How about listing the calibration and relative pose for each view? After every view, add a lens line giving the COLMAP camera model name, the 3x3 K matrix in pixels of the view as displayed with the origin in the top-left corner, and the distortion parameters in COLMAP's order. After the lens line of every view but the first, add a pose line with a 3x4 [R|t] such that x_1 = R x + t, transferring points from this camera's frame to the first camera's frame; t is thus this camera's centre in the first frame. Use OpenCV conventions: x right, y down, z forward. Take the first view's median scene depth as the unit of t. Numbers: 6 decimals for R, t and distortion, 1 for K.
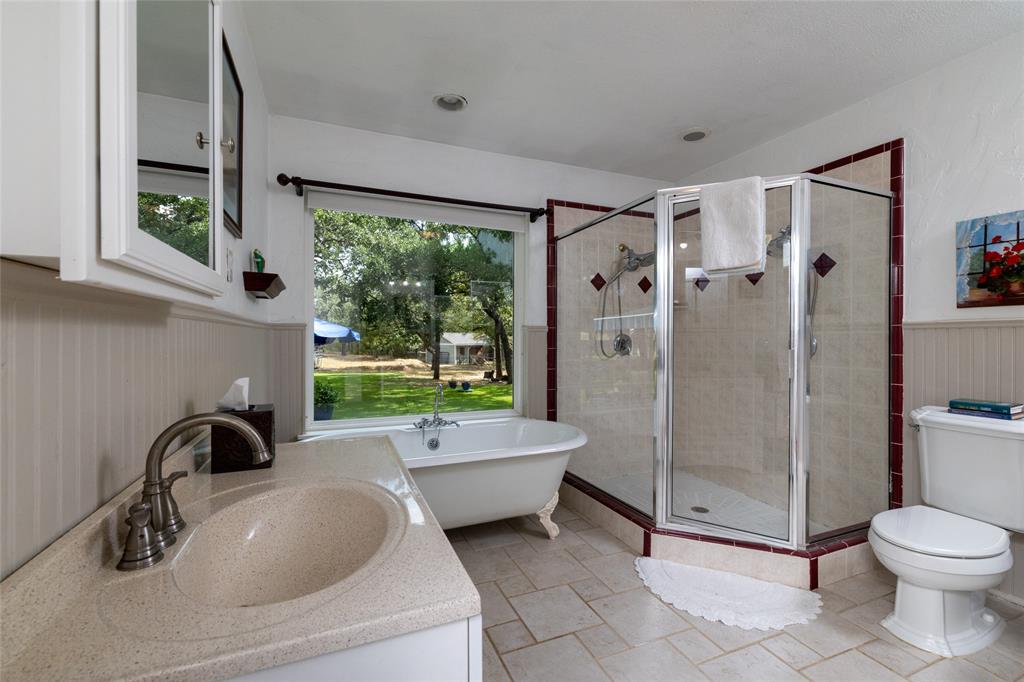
lens RADIAL K [[450.6, 0, 509.6], [0, 450.6, 338.7], [0, 0, 1]] dist [0.003939, 0.000239]
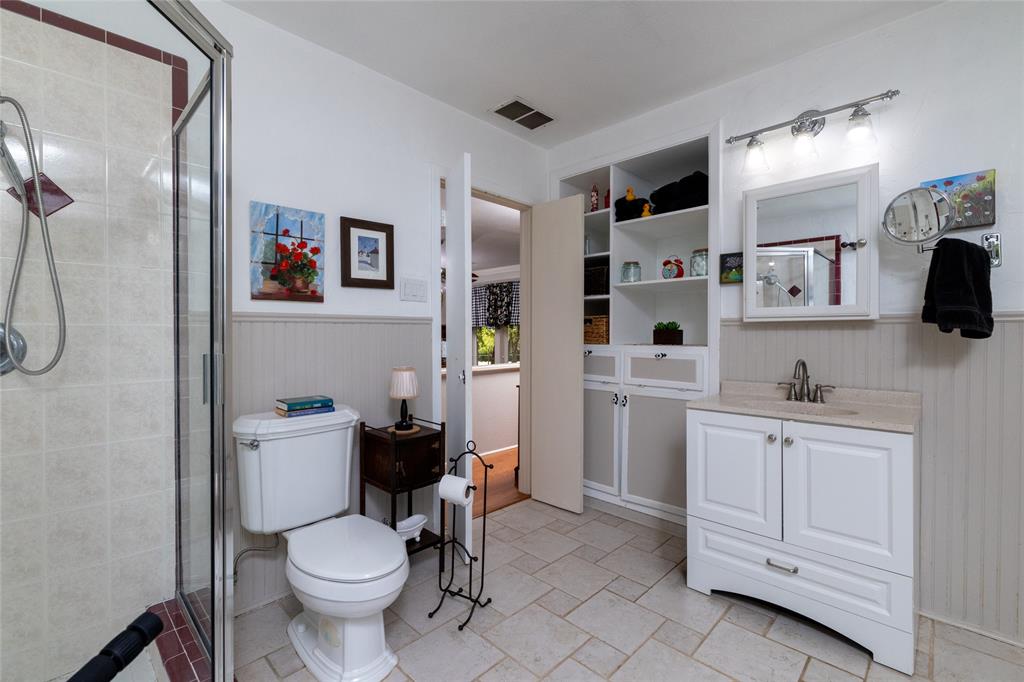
lens RADIAL K [[450.6, 0, 510.4], [0, 450.6, 337.7], [0, 0, 1]] dist [0.003939, 0.000239]
pose [[-0.372742, -0.005697, 0.927918, -0.009750], [0.006373, 0.999942, 0.008699, 0.002833], [-0.927913, 0.009157, -0.372684, 0.862300]]
